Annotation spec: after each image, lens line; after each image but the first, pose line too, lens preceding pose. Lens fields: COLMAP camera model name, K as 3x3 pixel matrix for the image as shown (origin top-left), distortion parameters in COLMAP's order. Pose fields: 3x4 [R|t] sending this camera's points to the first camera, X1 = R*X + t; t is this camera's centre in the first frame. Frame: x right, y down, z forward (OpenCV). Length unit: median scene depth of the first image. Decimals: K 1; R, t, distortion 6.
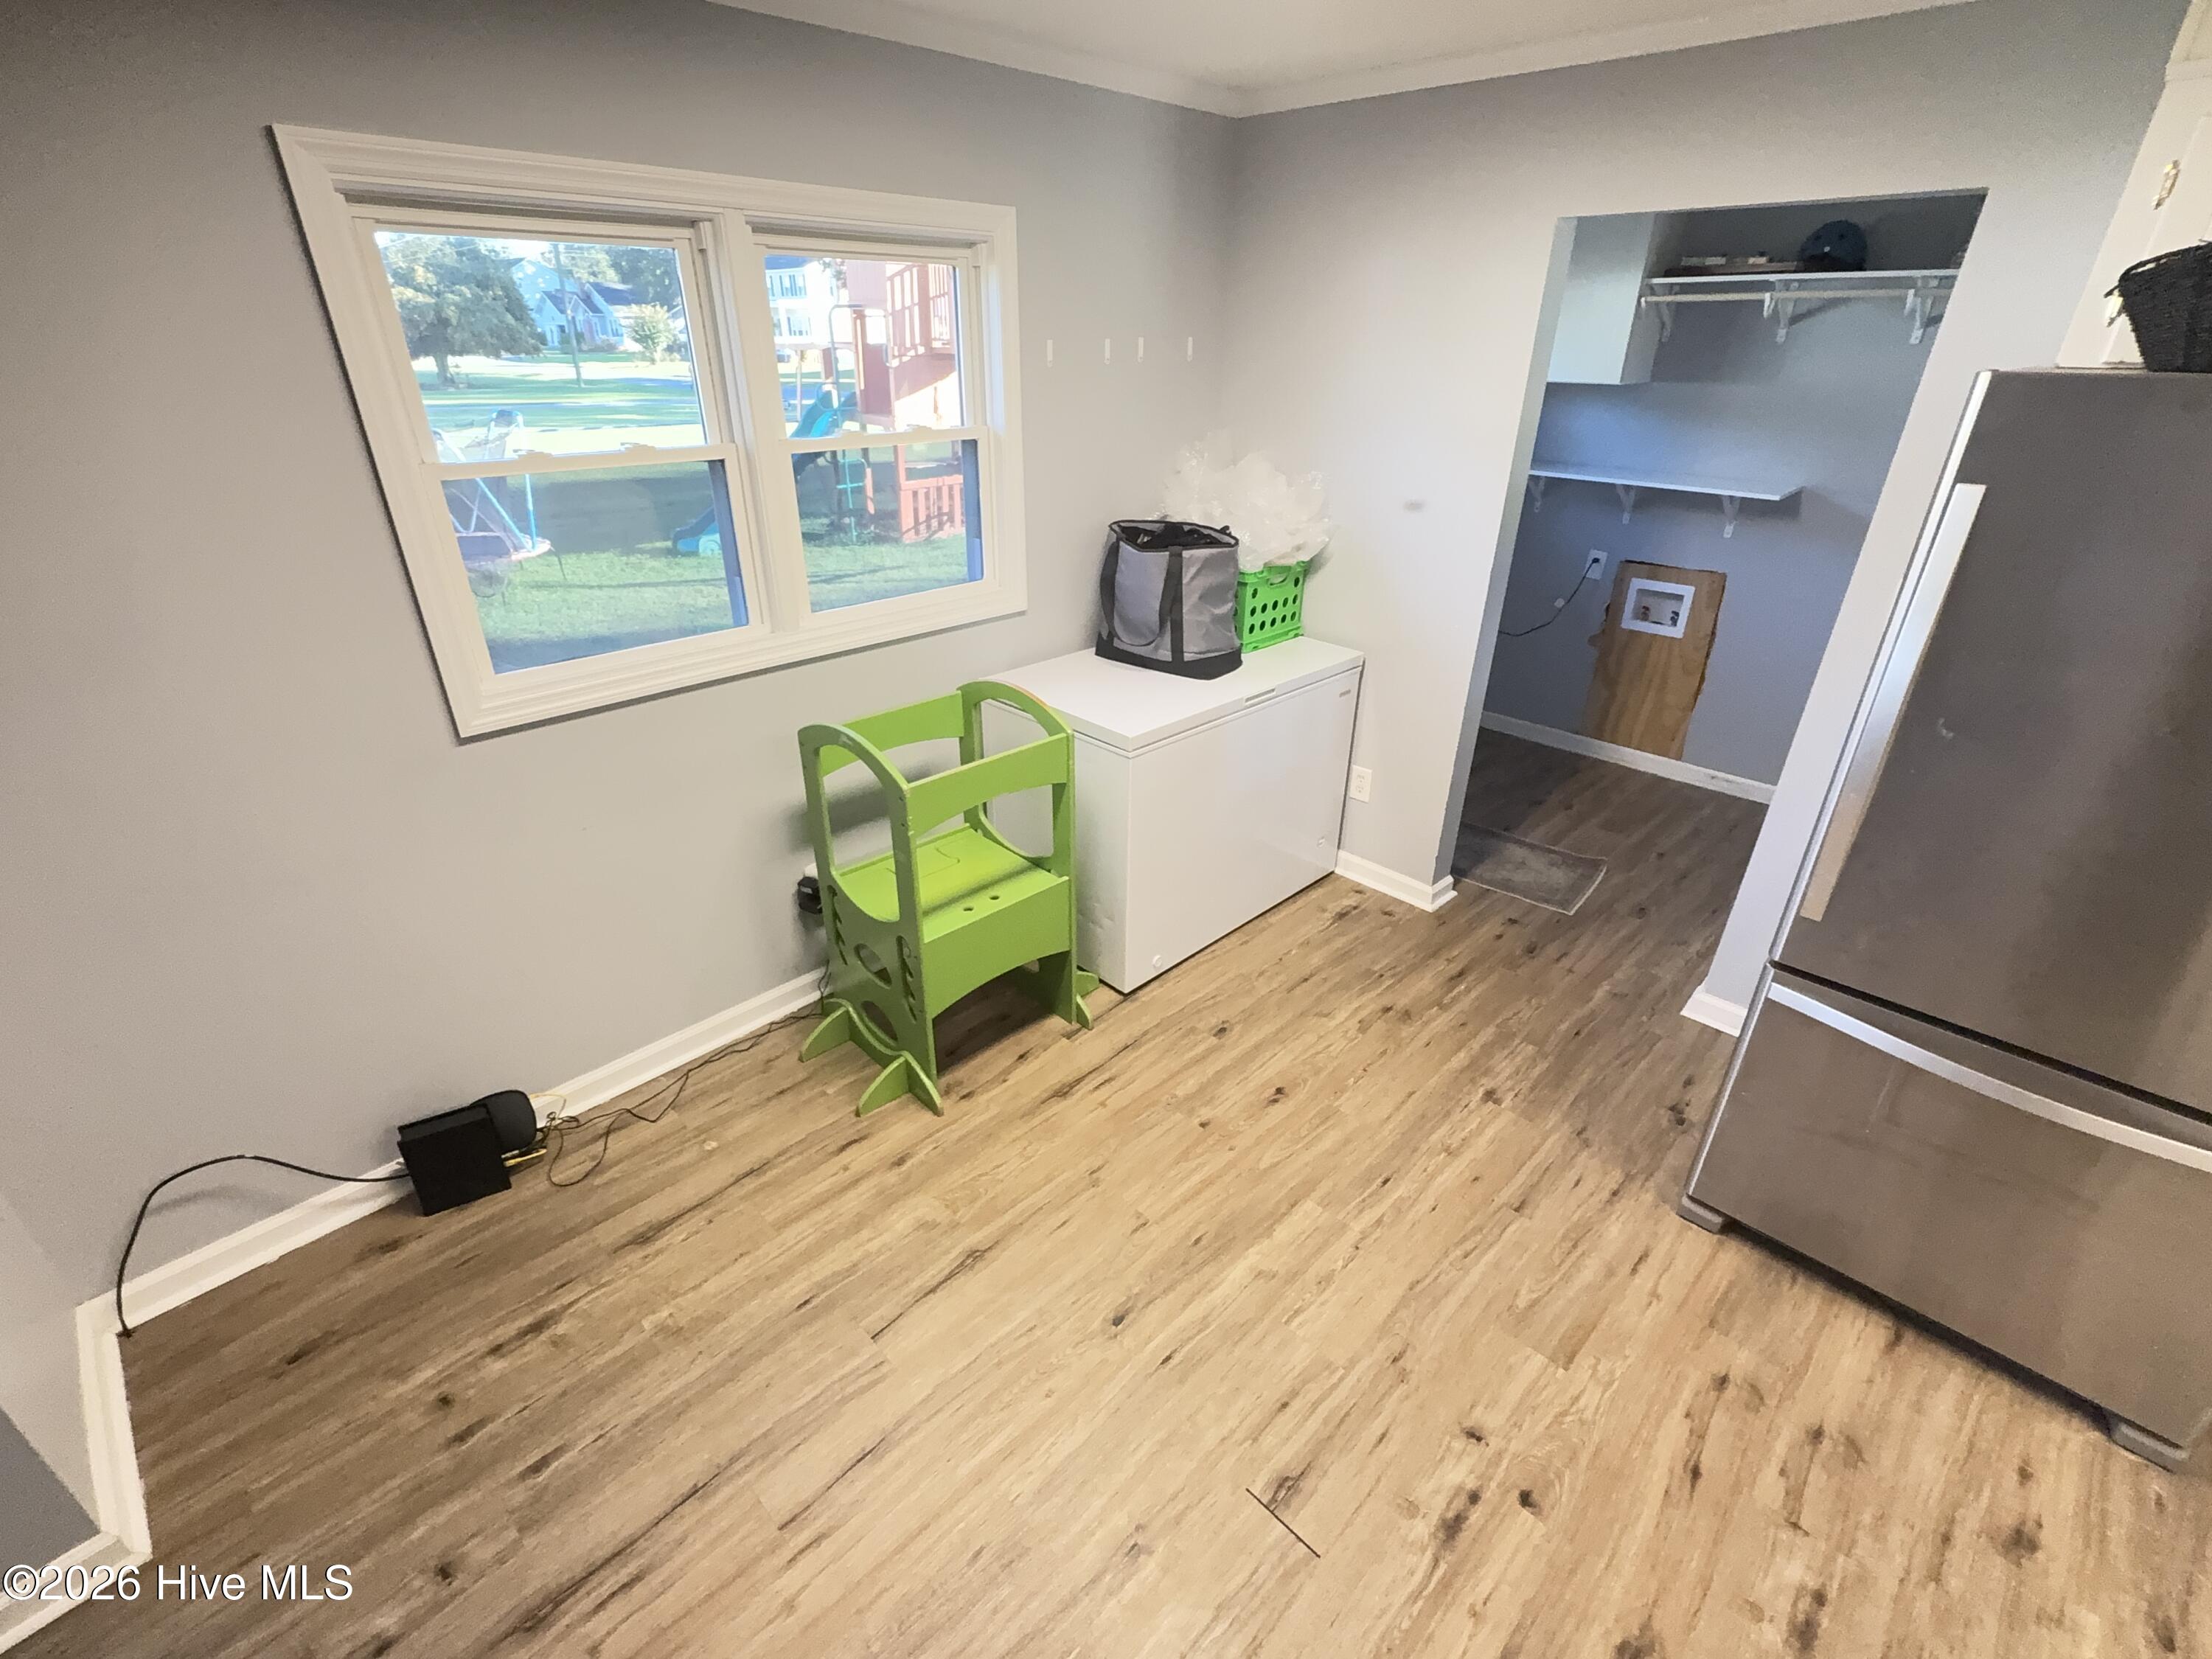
lens RADIAL K [[987.5, 0, 1100.0], [0, 987.5, 831.2], [0, 0, 1]] dist [0.001482, 0.000152]
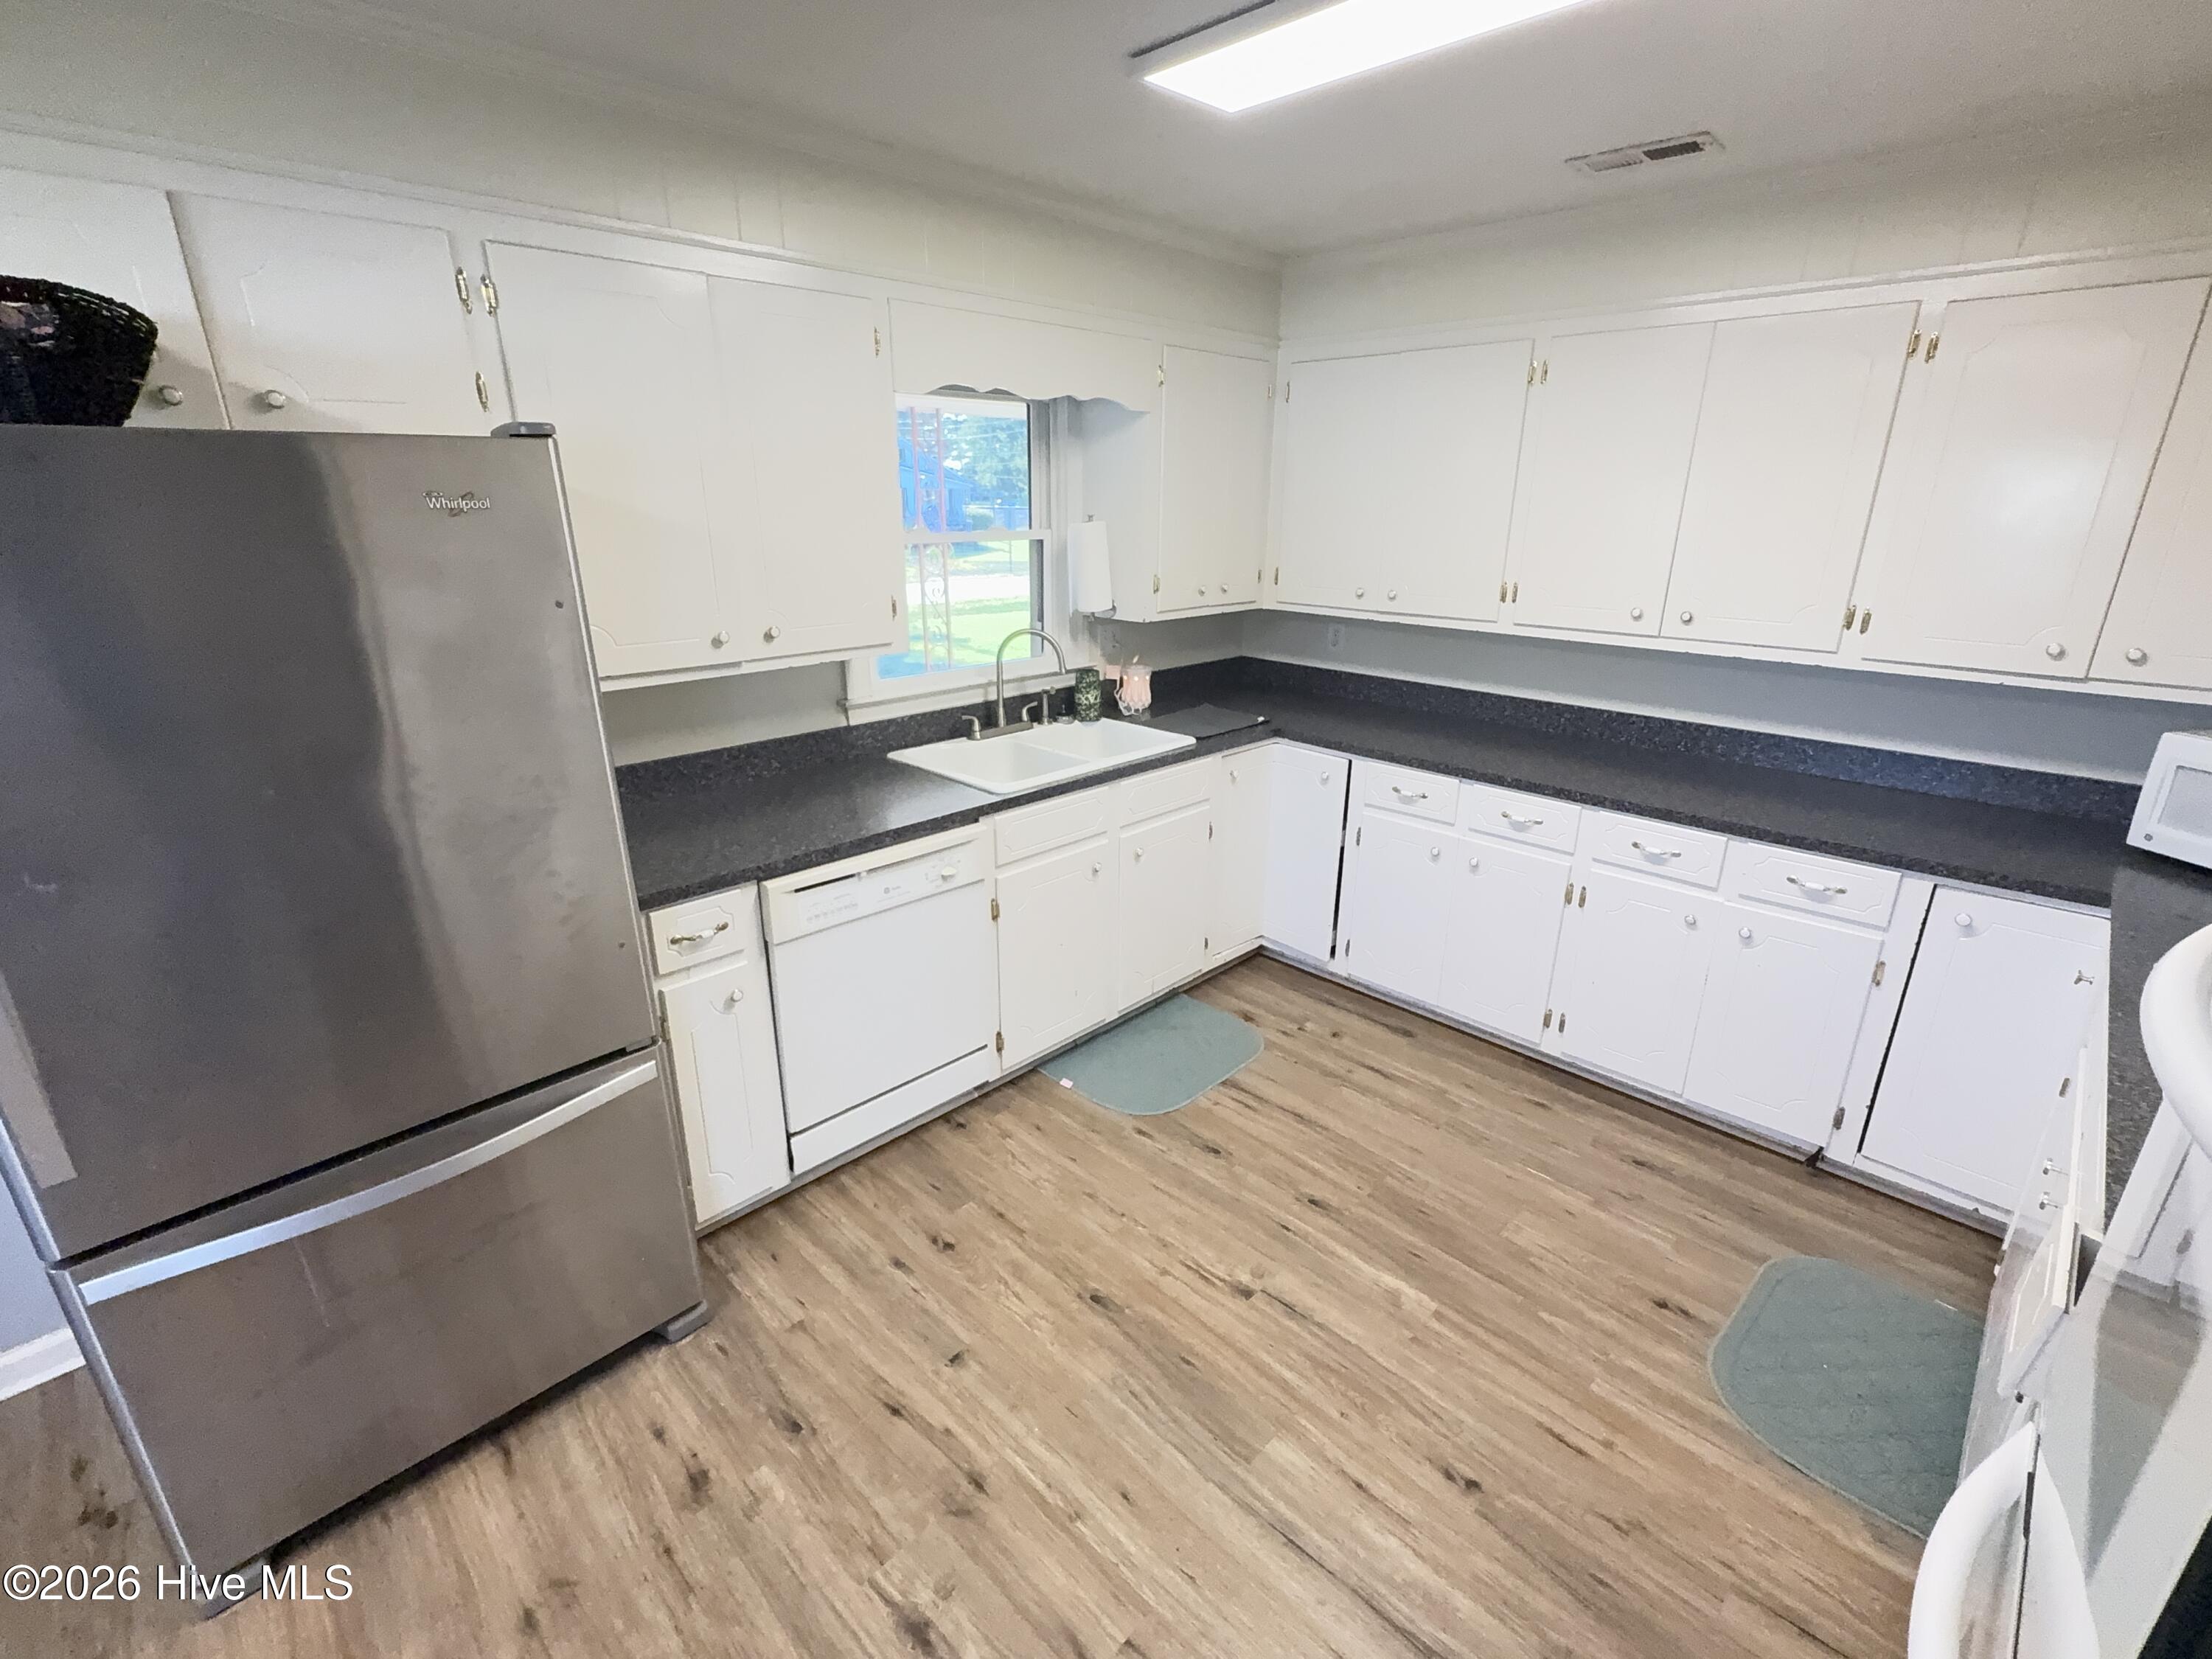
lens RADIAL K [[987.5, 0, 1108.3], [0, 987.5, 824.9], [0, 0, 1]] dist [0.001482, 0.000152]
pose [[-0.017572, -0.329156, 0.944112, 0.111678], [0.450217, 0.840508, 0.301415, -0.001457], [-0.892746, 0.430352, 0.133422, 0.117328]]
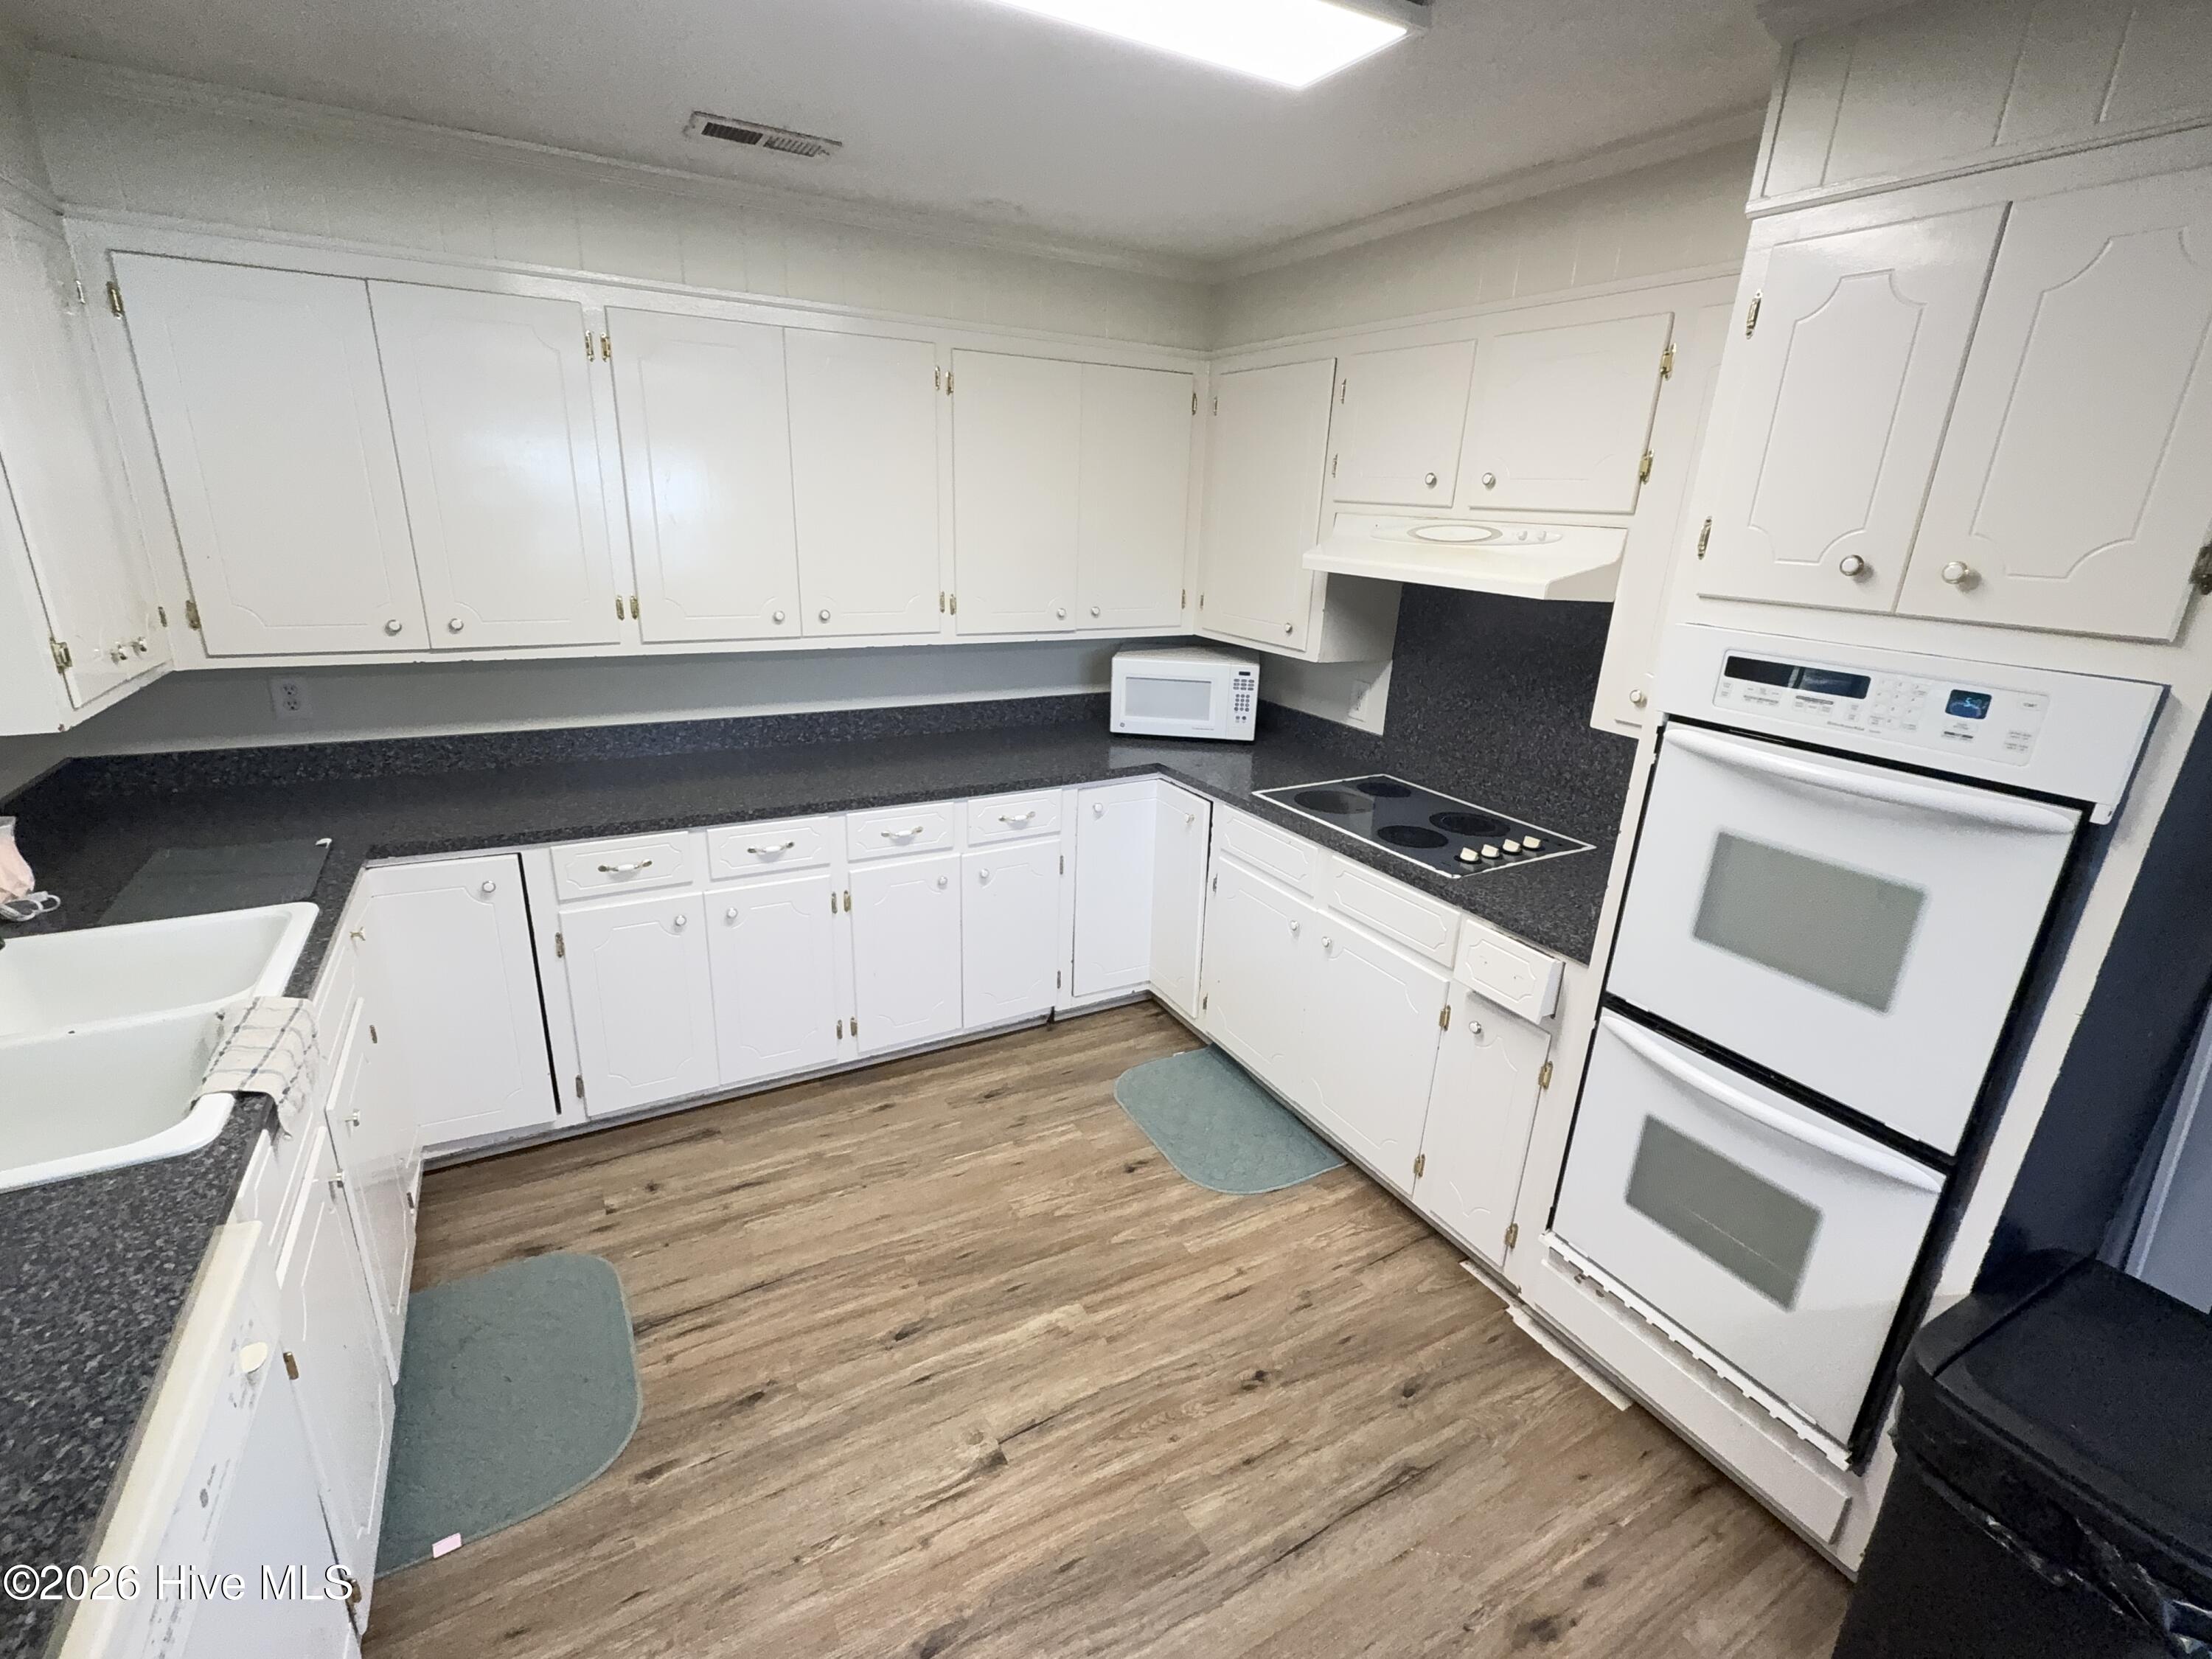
lens RADIAL K [[987.5, 0, 1109.6], [0, 987.5, 827.7], [0, 0, 1]] dist [0.001482, 0.000152]
pose [[-0.962470, -0.128389, 0.239097, 0.684891], [0.079681, 0.708501, 0.701197, -0.209157], [-0.259426, 0.693933, -0.671681, 0.505052]]
